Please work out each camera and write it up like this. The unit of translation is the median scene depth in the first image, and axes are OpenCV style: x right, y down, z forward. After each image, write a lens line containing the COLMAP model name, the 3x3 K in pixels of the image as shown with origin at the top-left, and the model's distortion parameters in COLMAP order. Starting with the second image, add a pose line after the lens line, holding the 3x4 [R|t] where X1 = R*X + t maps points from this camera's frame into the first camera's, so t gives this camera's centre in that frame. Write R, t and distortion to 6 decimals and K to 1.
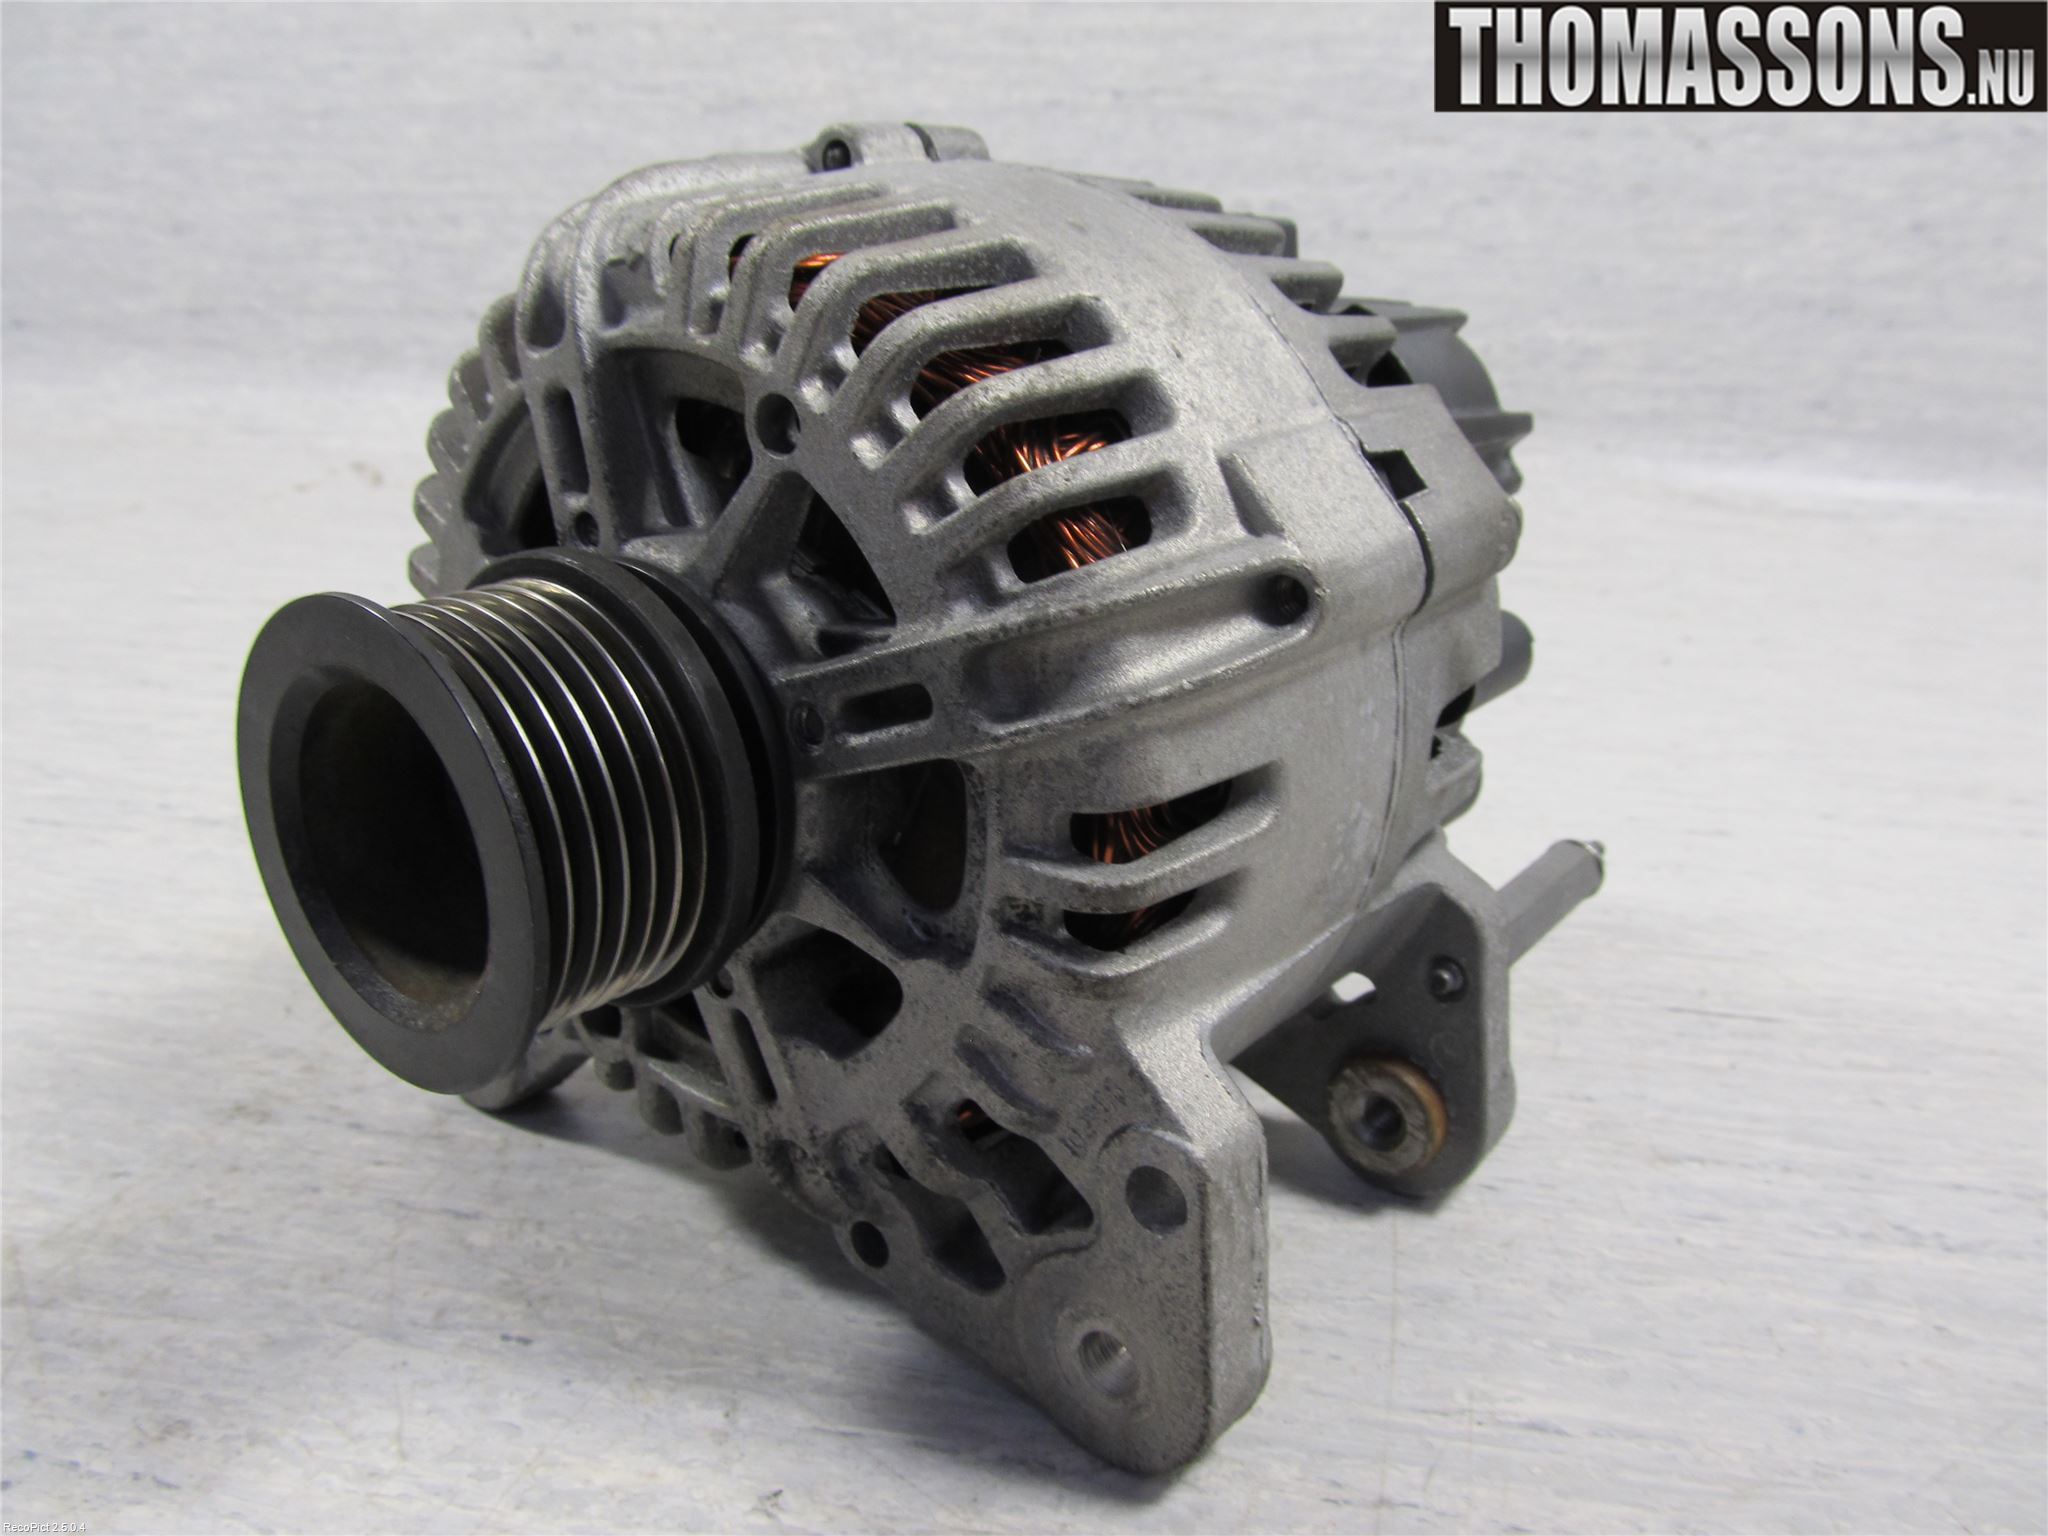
lens RADIAL K [[1752.8, 0, 1024.0], [0, 1752.8, 768.0], [0, 0, 1]] dist [-0.048367, 0.010137]
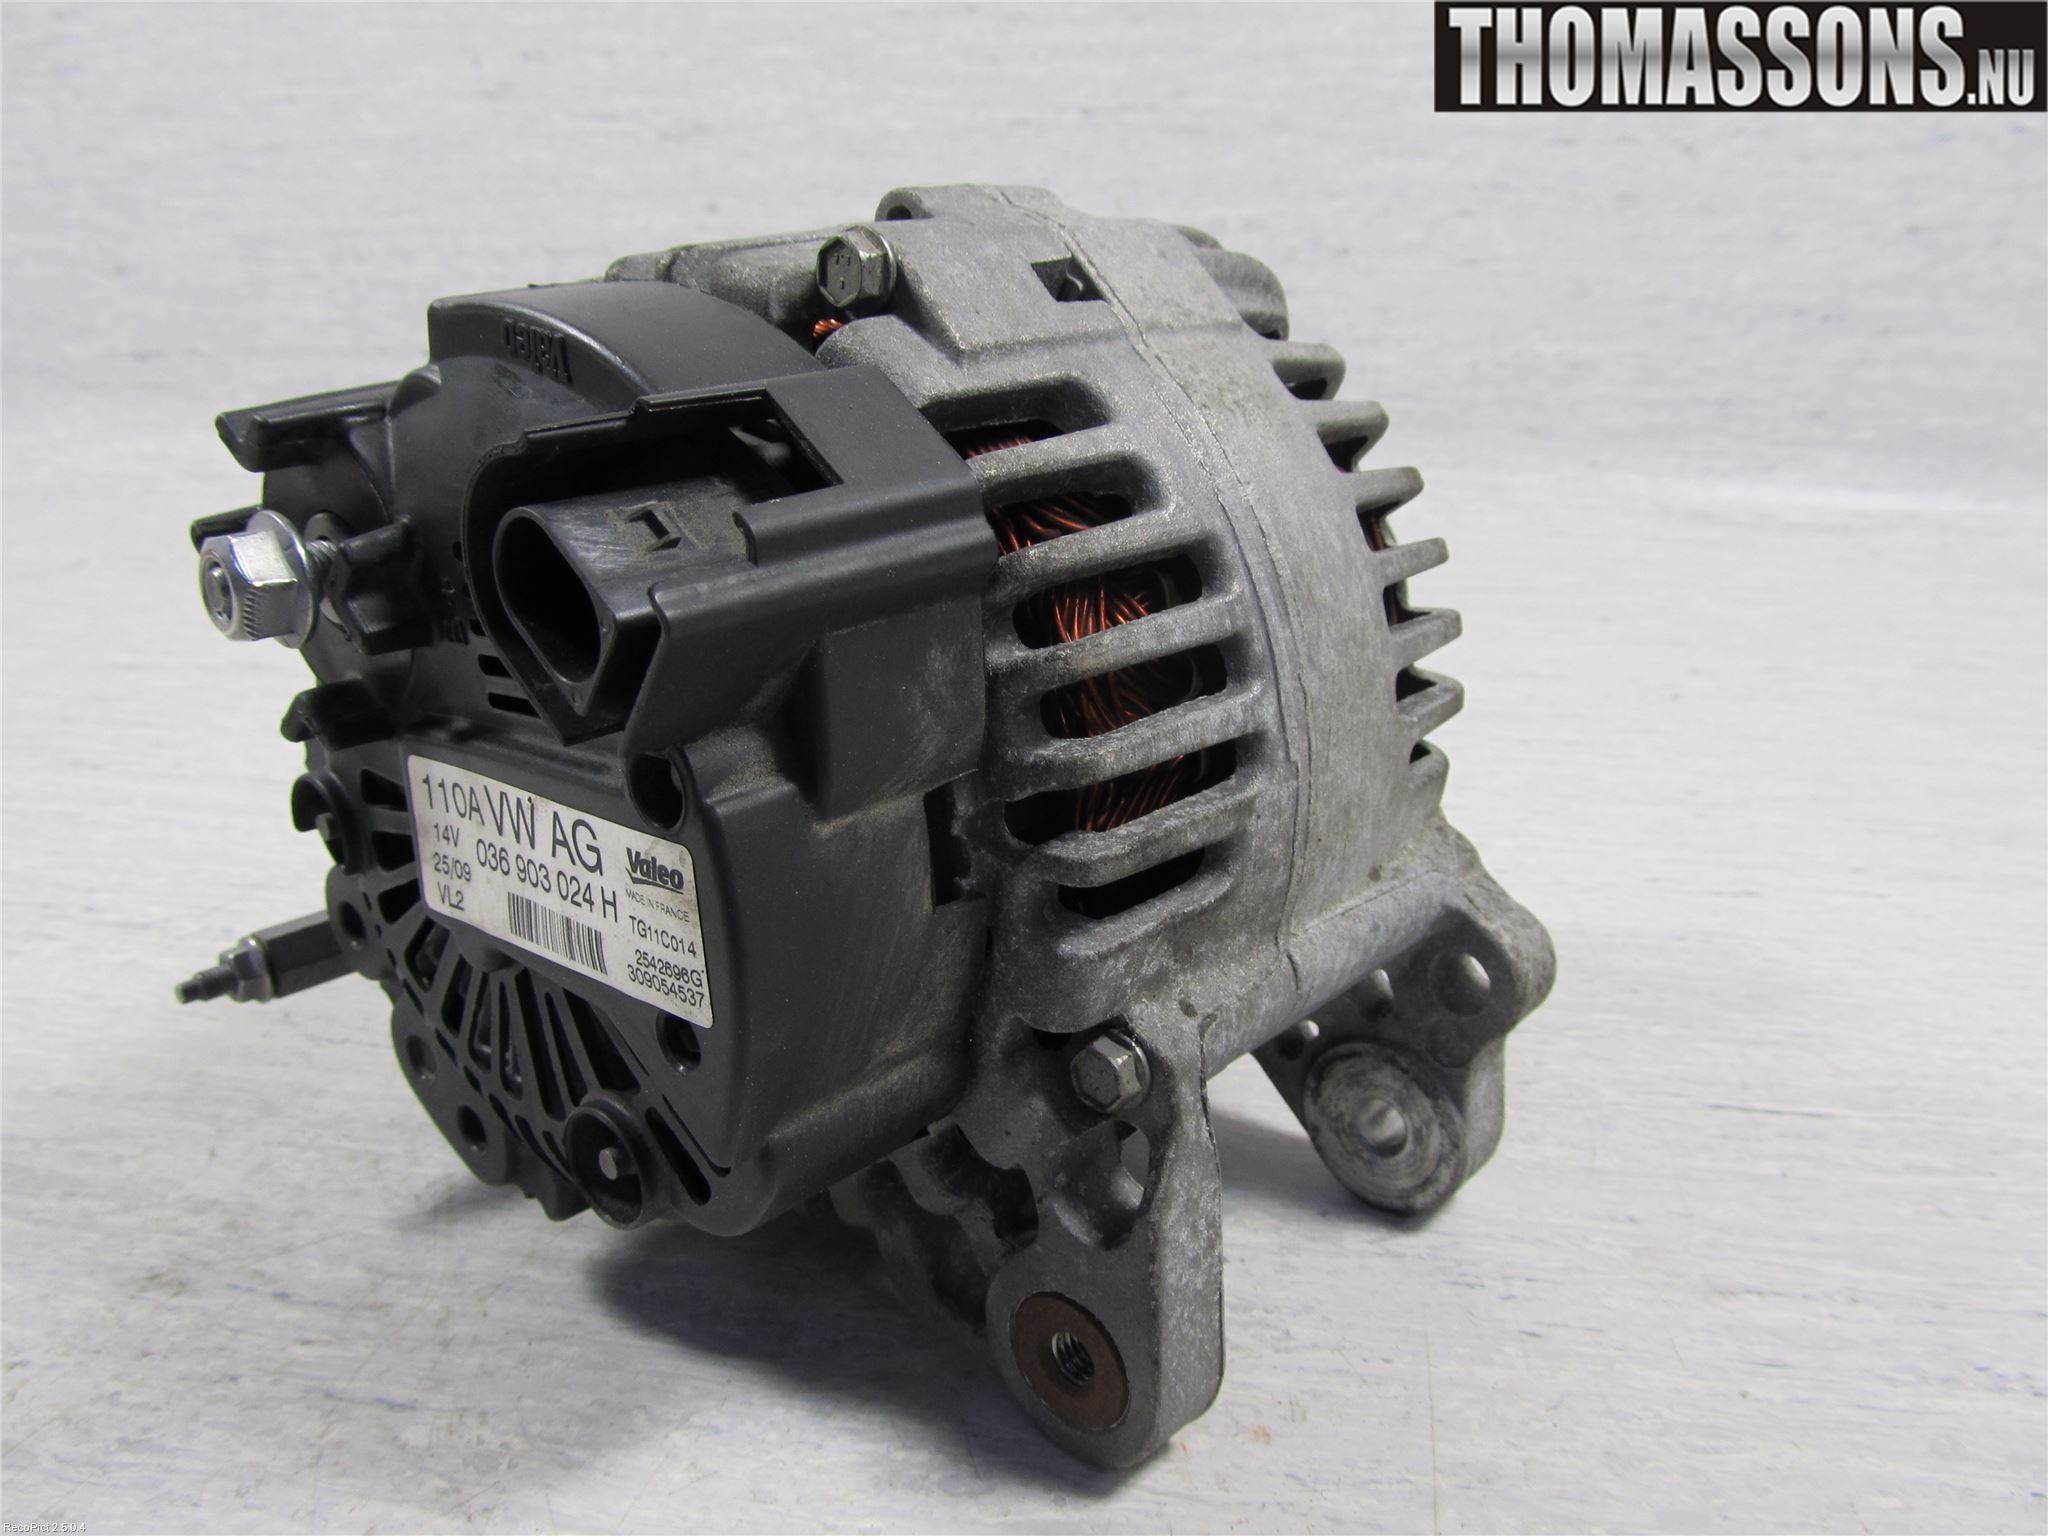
lens RADIAL K [[1752.8, 0, 1024.0], [0, 1752.8, 768.0], [0, 0, 1]] dist [-0.048367, 0.010137]
pose [[0.999633, -0.025388, 0.009499, 0.001518], [0.025418, 0.999672, -0.002990, -0.062053], [-0.009420, 0.003230, 0.999950, 0.100246]]
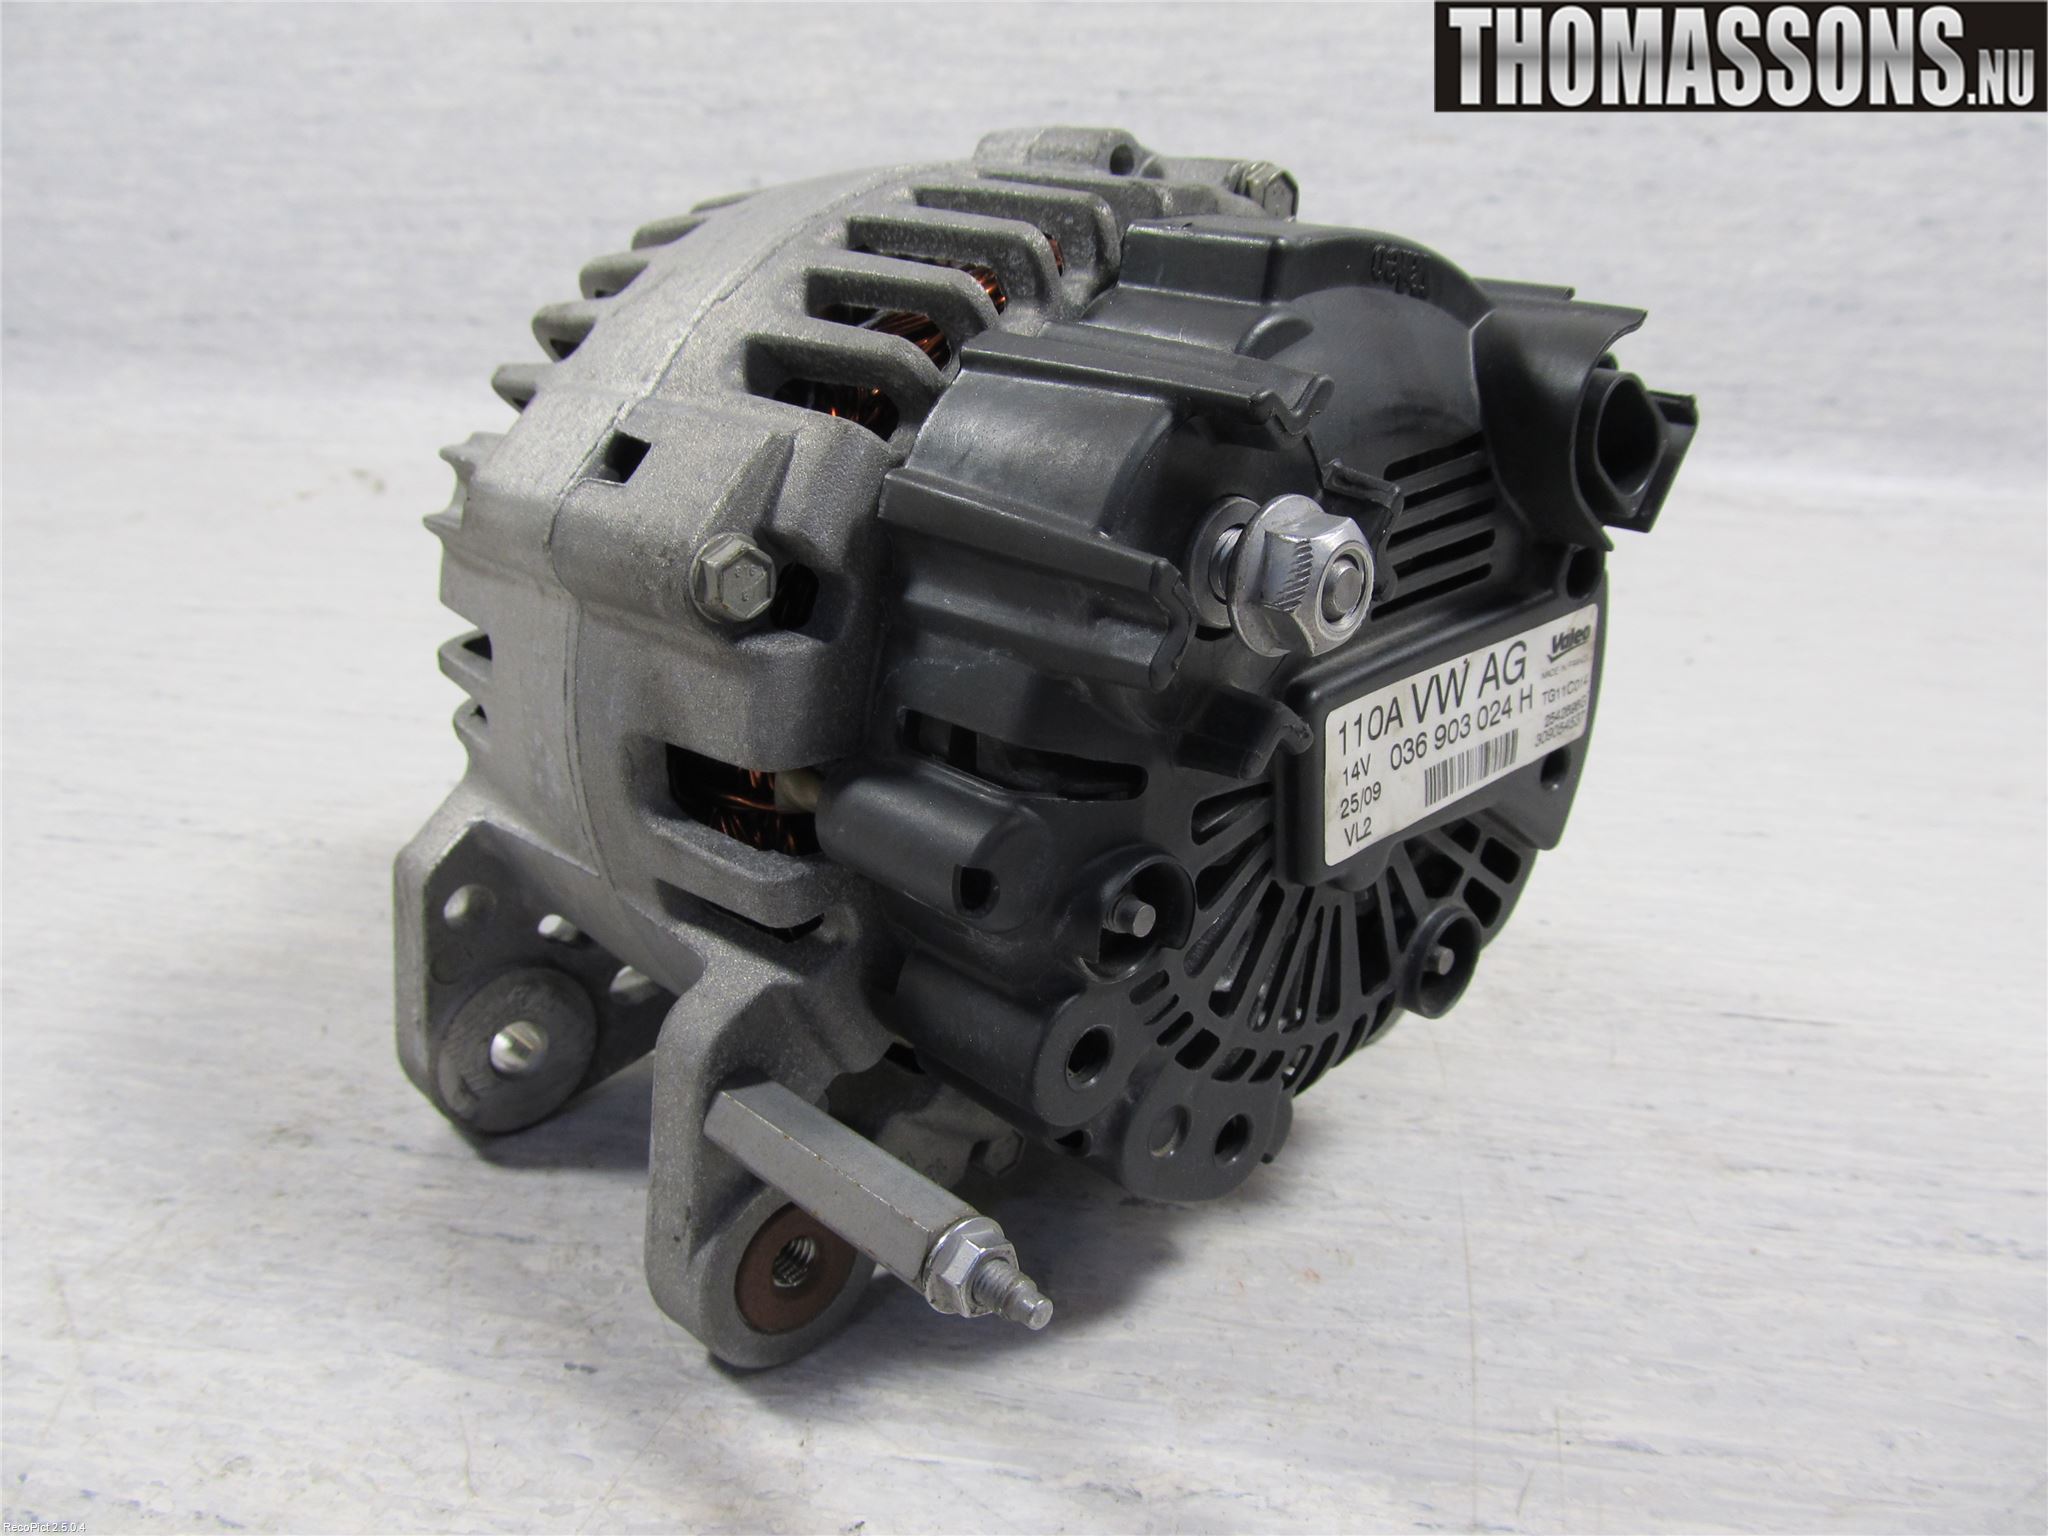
lens RADIAL K [[1752.8, 0, 1024.0], [0, 1752.8, 768.0], [0, 0, 1]] dist [-0.048367, 0.010137]
pose [[0.999939, -0.008251, 0.007320, -0.042237], [0.008257, 0.999966, -0.000769, -0.005307], [-0.007313, 0.000829, 0.999973, 0.017758]]
